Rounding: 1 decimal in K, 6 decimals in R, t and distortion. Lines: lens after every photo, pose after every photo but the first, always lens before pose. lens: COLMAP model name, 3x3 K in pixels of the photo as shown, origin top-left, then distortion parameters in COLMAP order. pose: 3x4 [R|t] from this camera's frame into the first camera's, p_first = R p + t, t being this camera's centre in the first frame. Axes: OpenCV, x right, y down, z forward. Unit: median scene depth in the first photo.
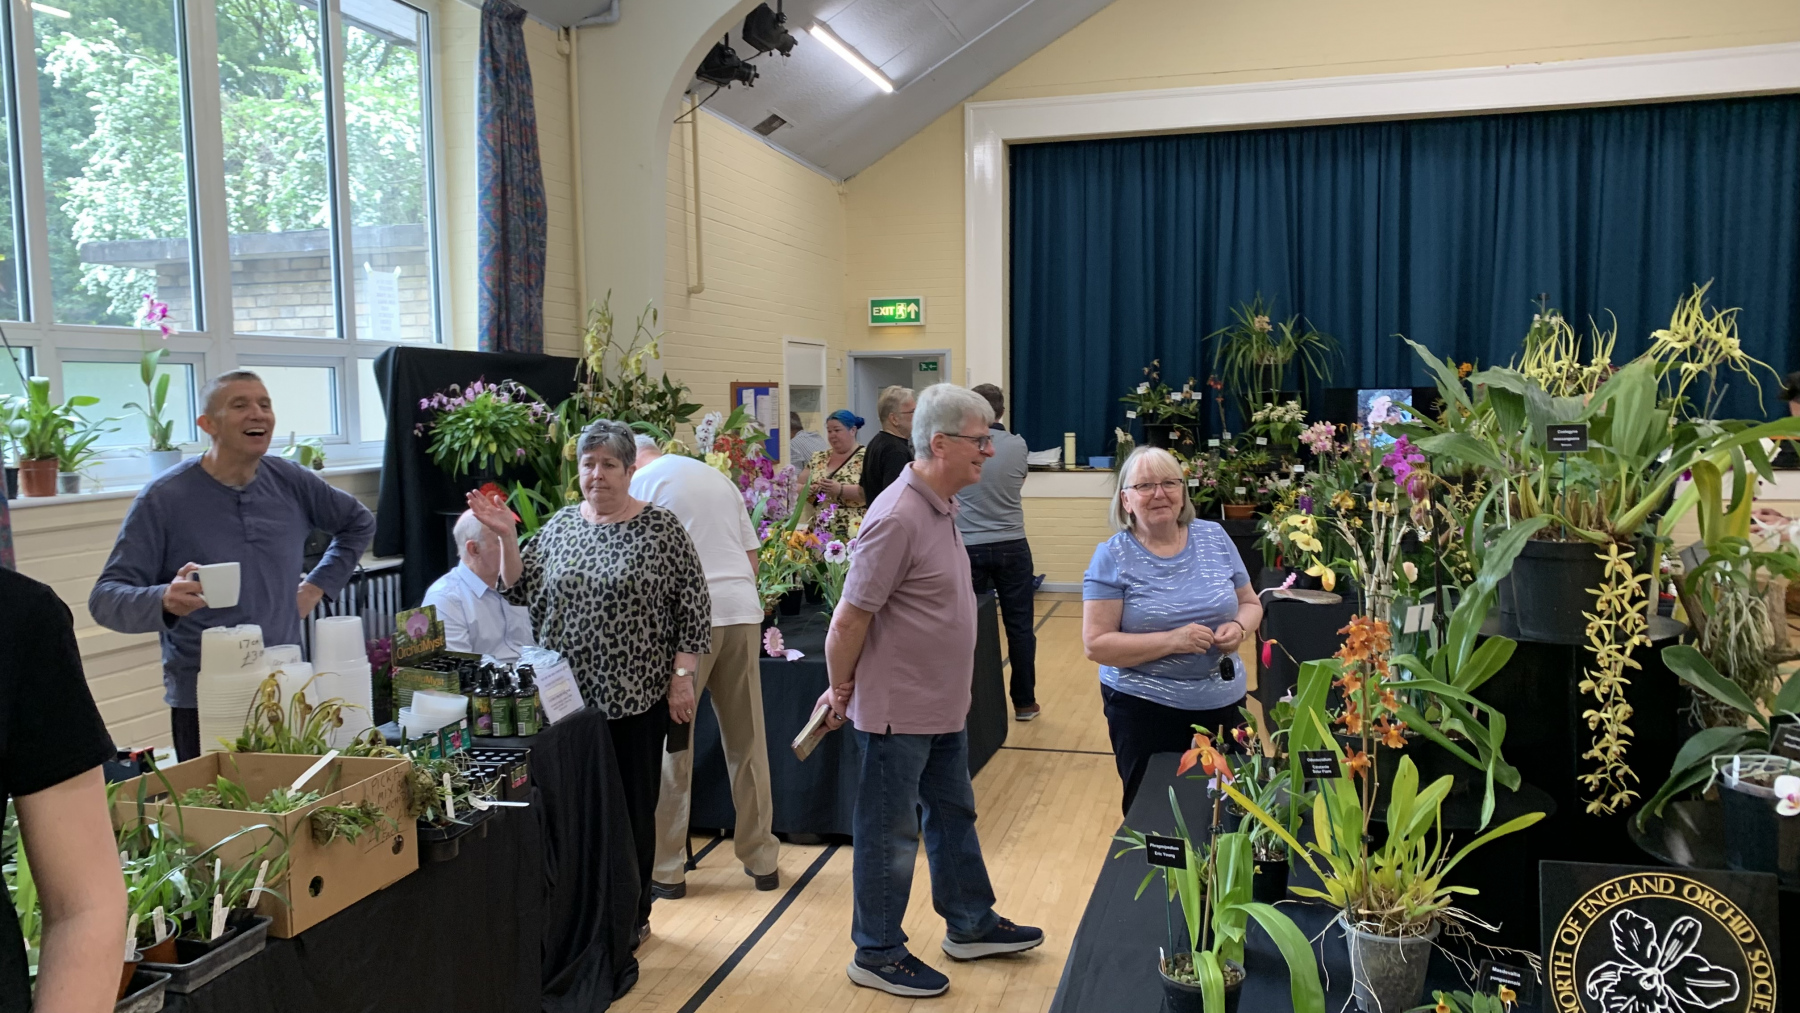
lens RADIAL K [[1345.2, 0, 863.8], [0, 1345.2, 509.2], [0, 0, 1]] dist [-0.014941, -0.010995]
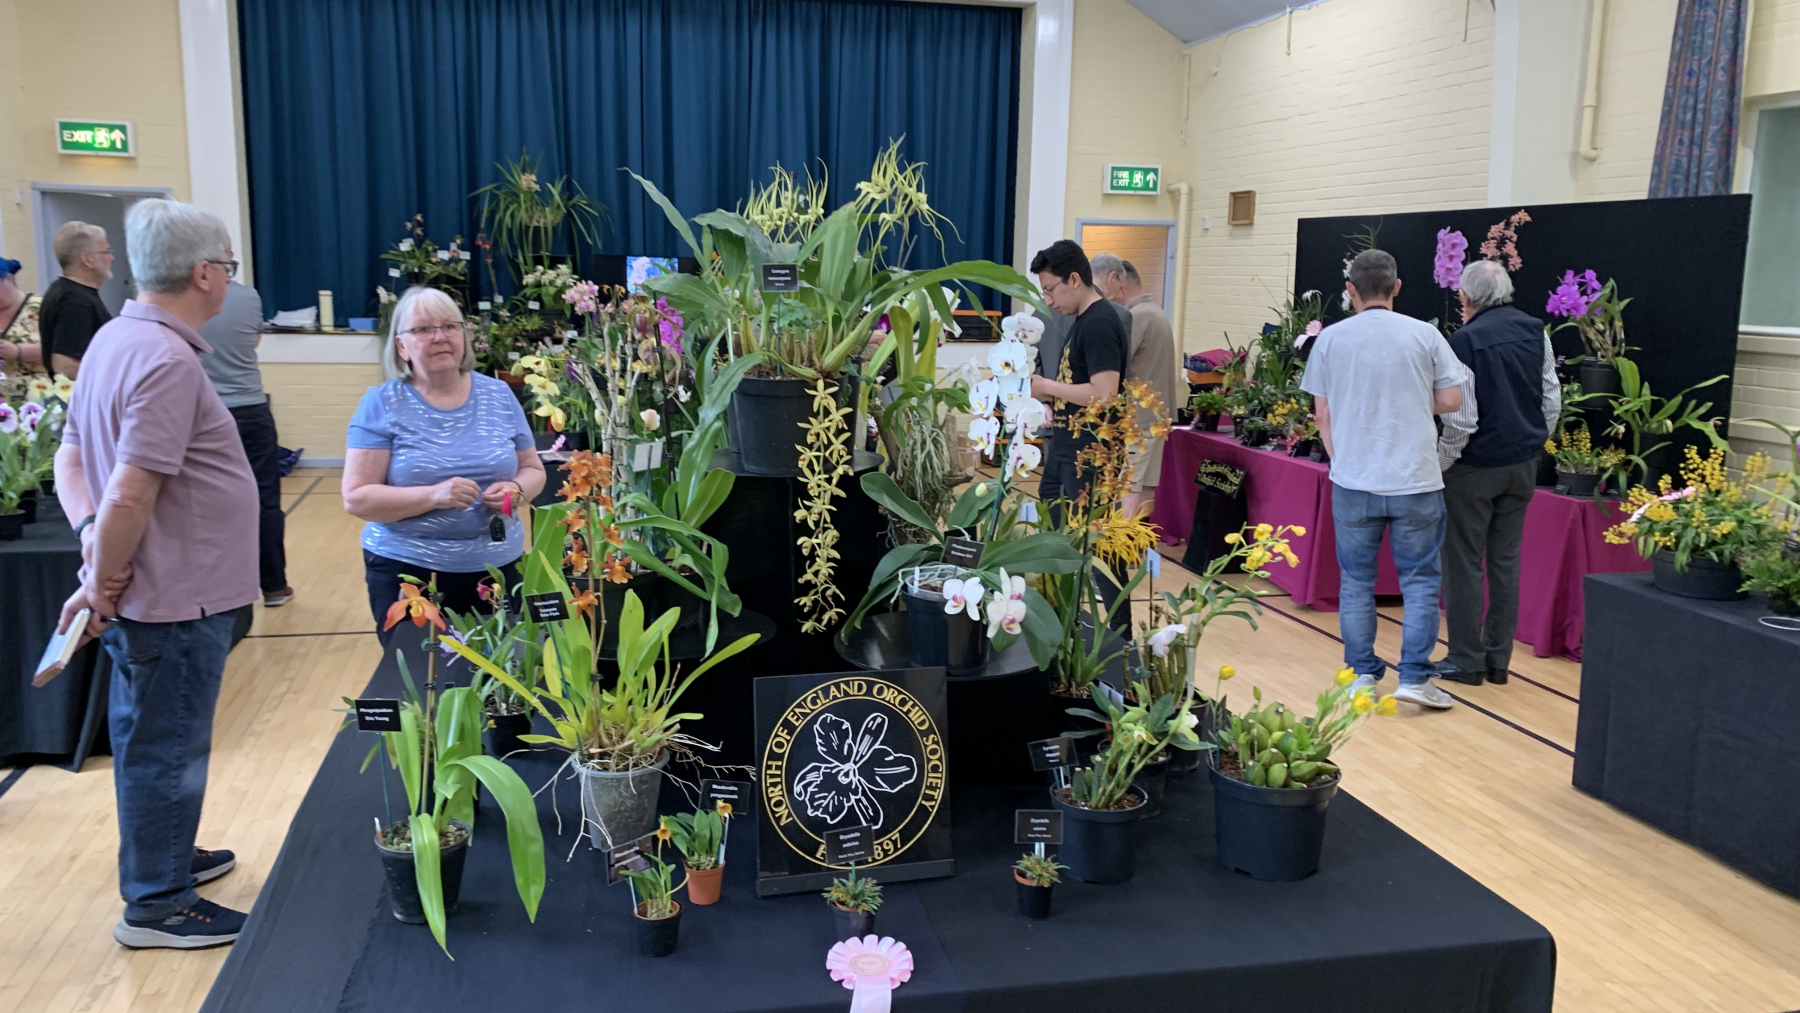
lens RADIAL K [[1352.7, 0, 896.7], [0, 1352.7, 524.3], [0, 0, 1]] dist [0.010762, -0.031488]
pose [[0.857511, -0.055903, 0.511419, 0.056246], [0.001798, 0.994398, 0.105681, 0.026245], [-0.514462, -0.089703, 0.852808, 0.043082]]
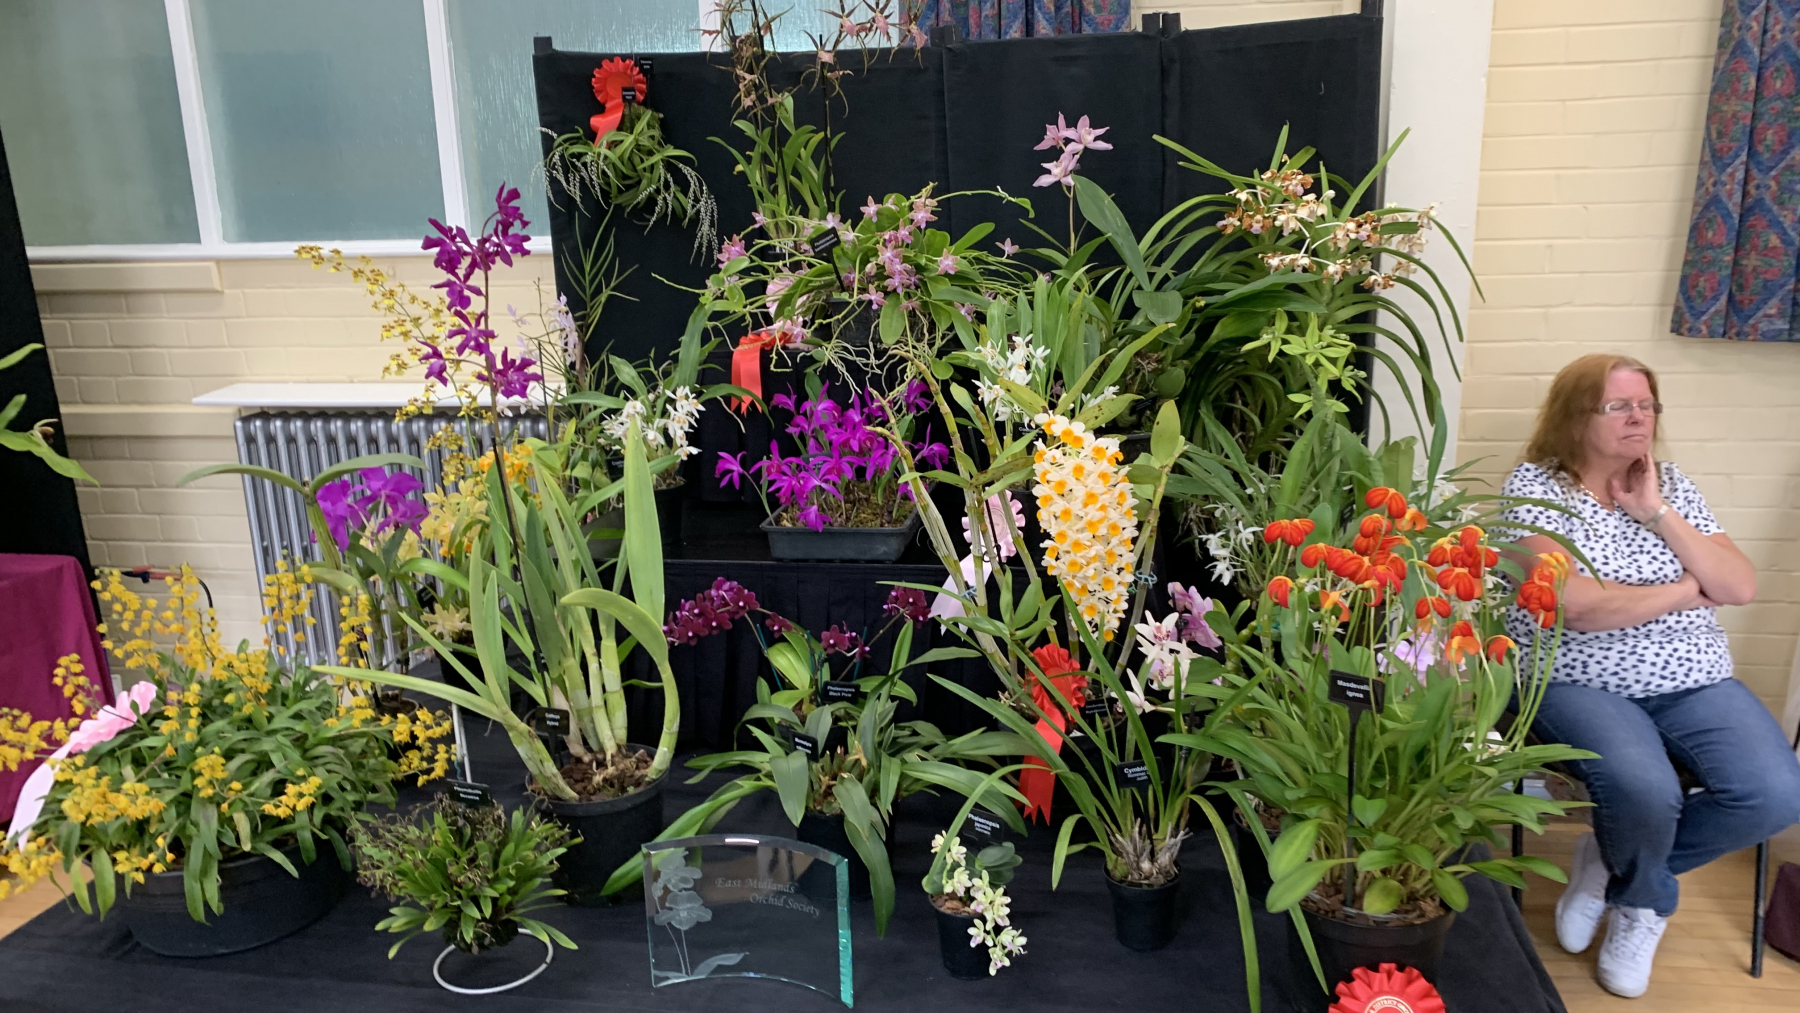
lens RADIAL K [[1374.9, 0, 912.8], [0, 1374.9, 506.3], [0, 0, 1]] dist [0.007562, -0.015836]
pose [[-0.140497, -0.209127, 0.967743, 1.113409], [0.107092, 0.968493, 0.224837, -0.035270], [-0.984272, 0.135227, -0.113675, 0.690076]]
